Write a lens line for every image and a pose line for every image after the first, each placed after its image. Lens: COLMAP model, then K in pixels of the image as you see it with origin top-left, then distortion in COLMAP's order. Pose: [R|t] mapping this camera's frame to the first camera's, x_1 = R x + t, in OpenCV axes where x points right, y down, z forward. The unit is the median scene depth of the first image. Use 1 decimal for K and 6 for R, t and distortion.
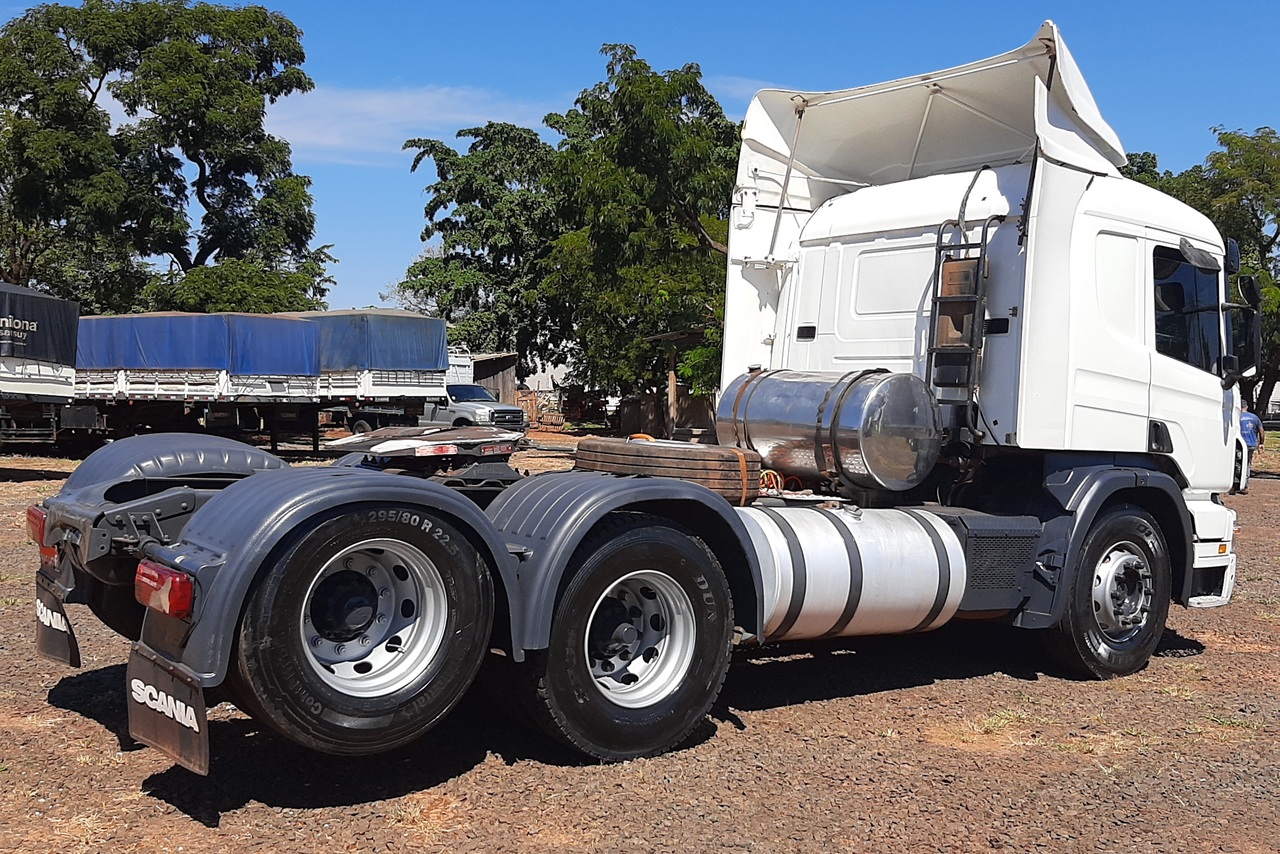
lens RADIAL K [[1326.4, 0, 616.1], [0, 1326.4, 423.3], [0, 0, 1]] dist [0.130659, -0.318979]
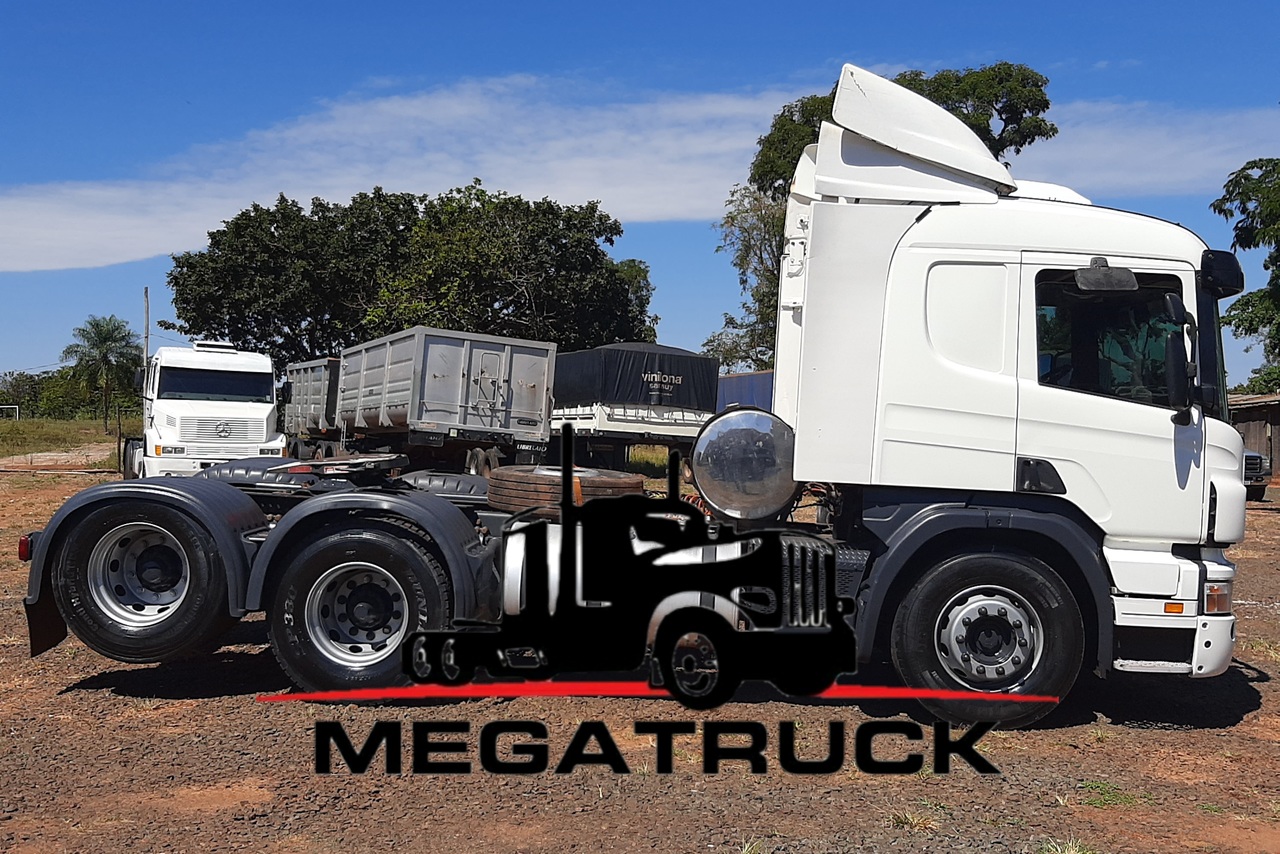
lens RADIAL K [[1326.4, 0, 616.1], [0, 1326.4, 423.3], [0, 0, 1]] dist [0.130659, -0.318979]
pose [[0.767950, -0.005807, -0.640484, 0.722159], [-0.015729, 0.999486, -0.027921, 0.004127], [0.640317, 0.031516, 0.767464, 0.097888]]
